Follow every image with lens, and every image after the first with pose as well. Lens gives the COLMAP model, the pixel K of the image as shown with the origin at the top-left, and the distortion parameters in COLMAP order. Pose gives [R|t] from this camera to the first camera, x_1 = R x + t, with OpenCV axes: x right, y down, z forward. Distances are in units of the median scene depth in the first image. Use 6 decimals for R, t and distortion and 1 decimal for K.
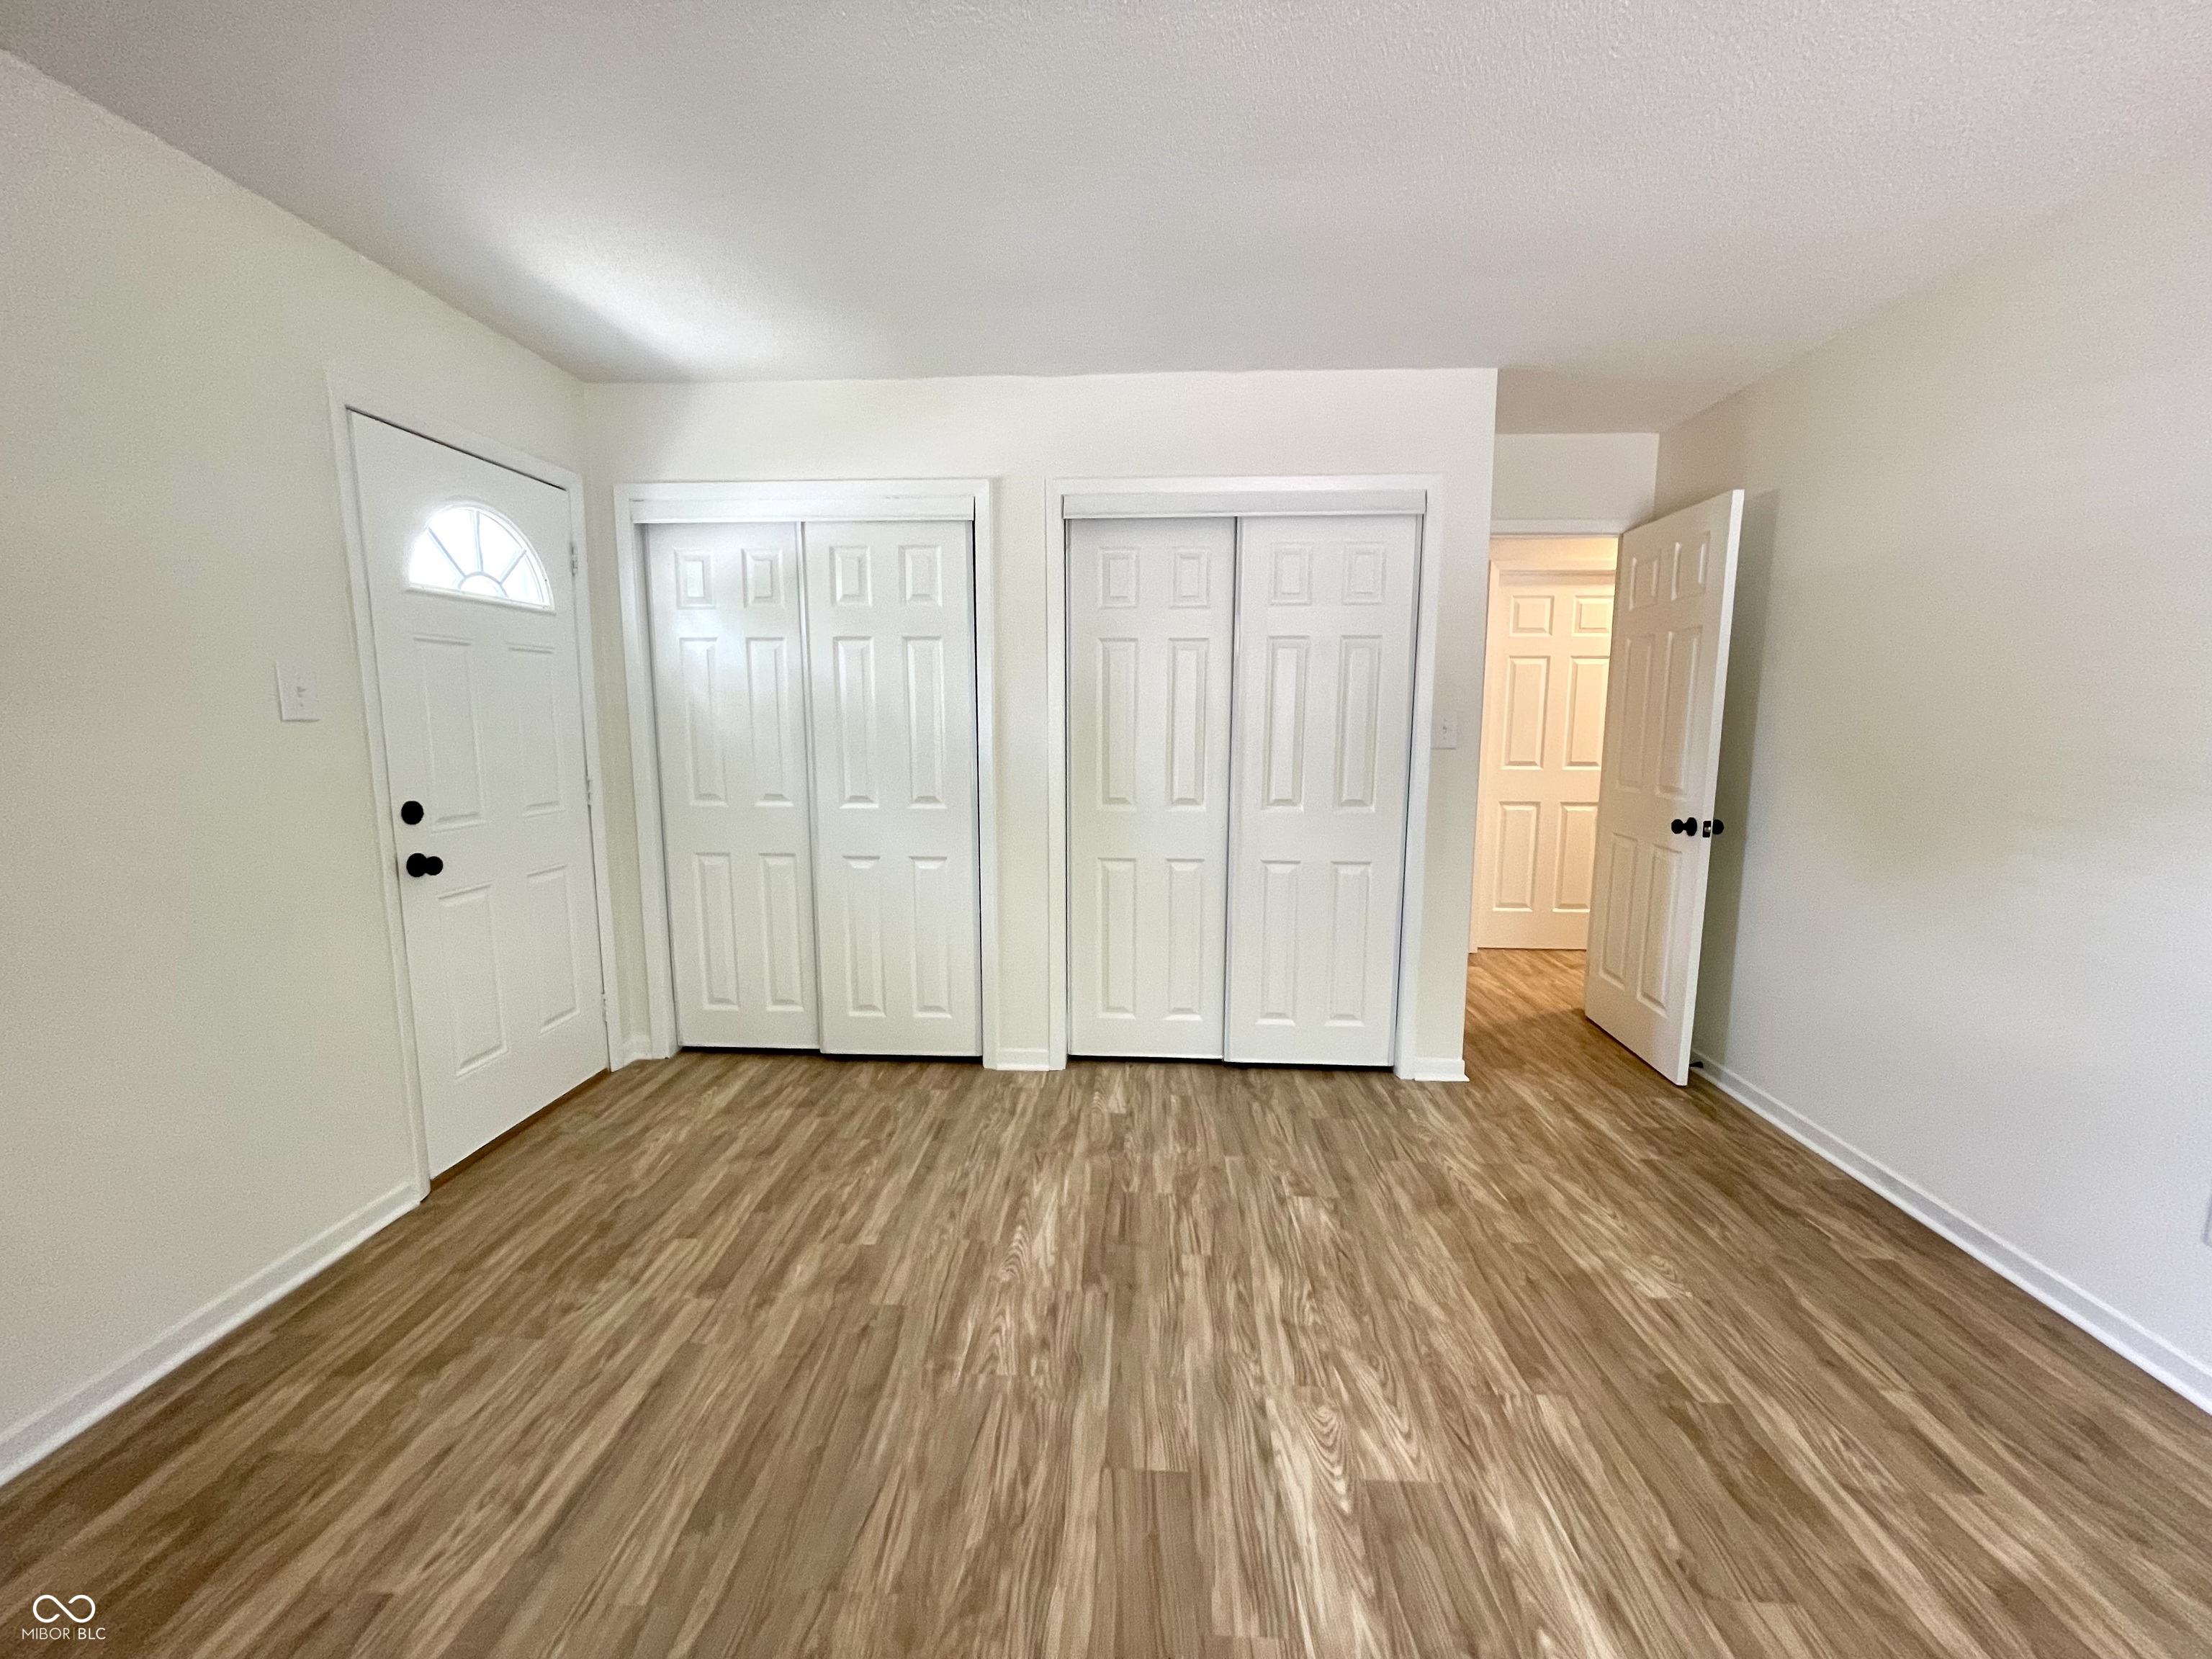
lens RADIAL K [[903.1, 0, 1104.2], [0, 903.1, 832.8], [0, 0, 1]] dist [-0.000283, 0.000106]
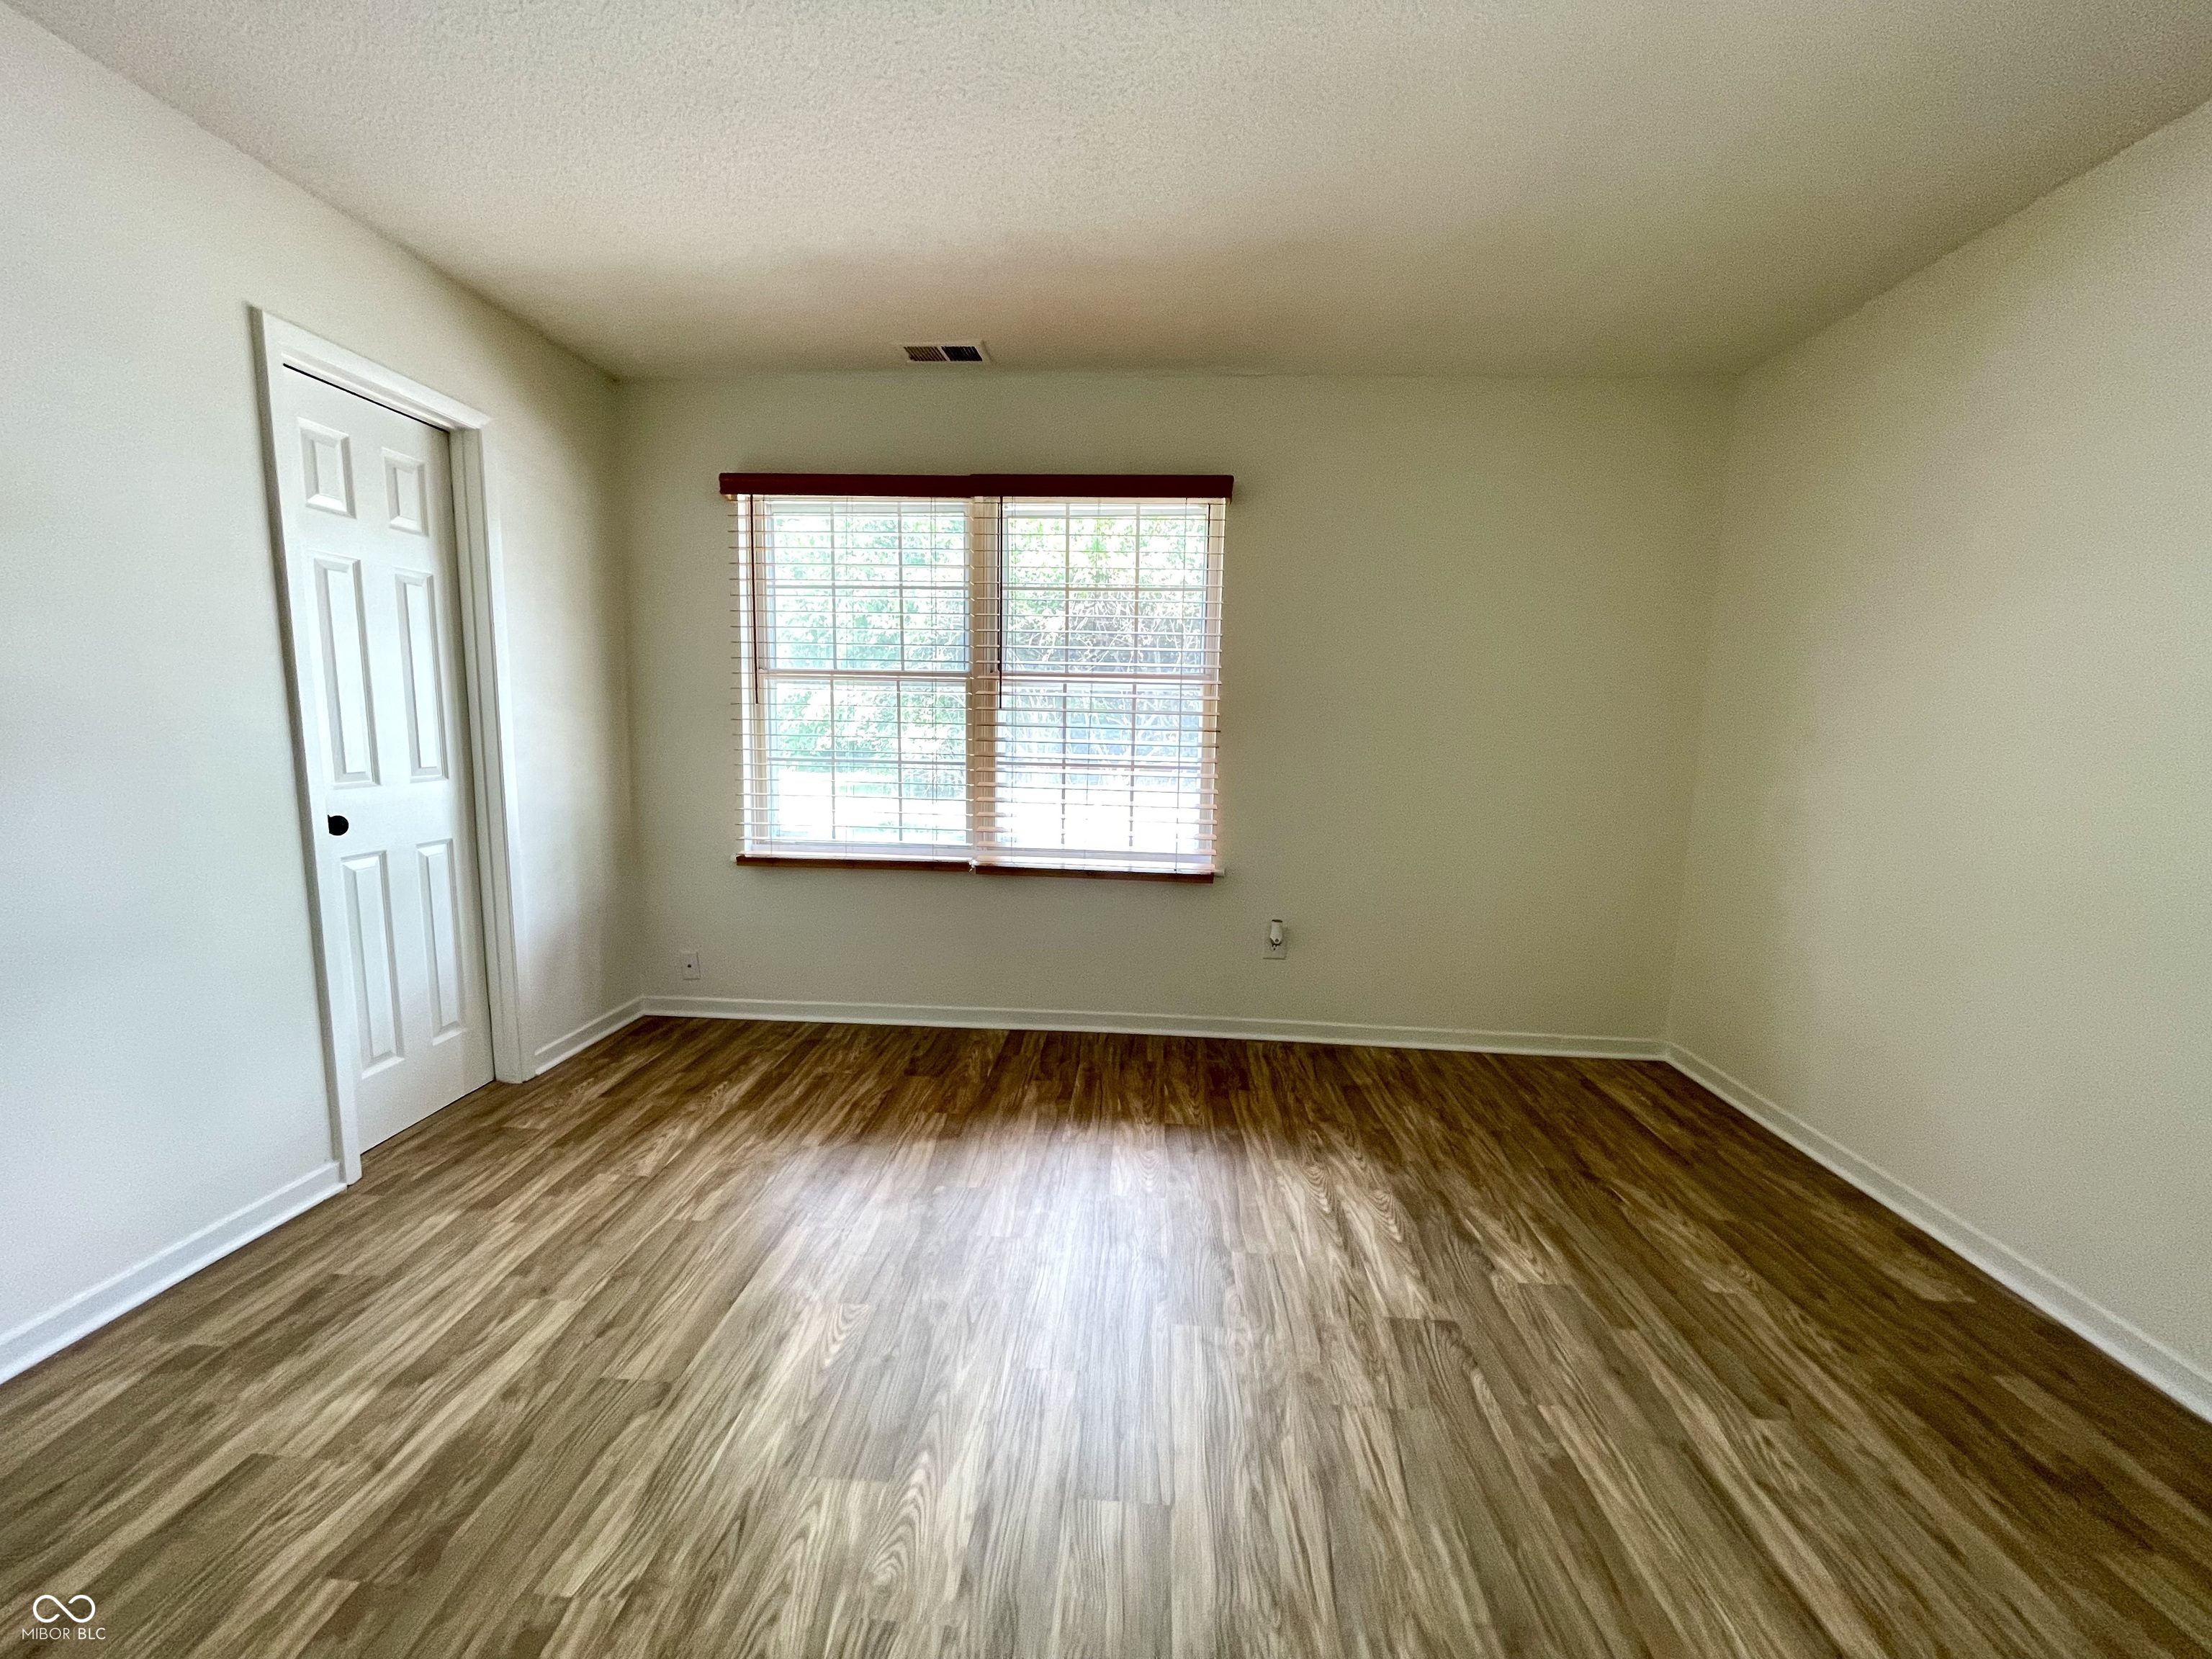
lens RADIAL K [[903.1, 0, 1105.4], [0, 903.1, 831.5], [0, 0, 1]] dist [-0.000283, 0.000106]
pose [[-0.999734, -0.022648, 0.004342, 0.076176], [-0.020825, 0.967541, 0.251854, -0.165762], [-0.009905, 0.251697, -0.967755, 1.707396]]
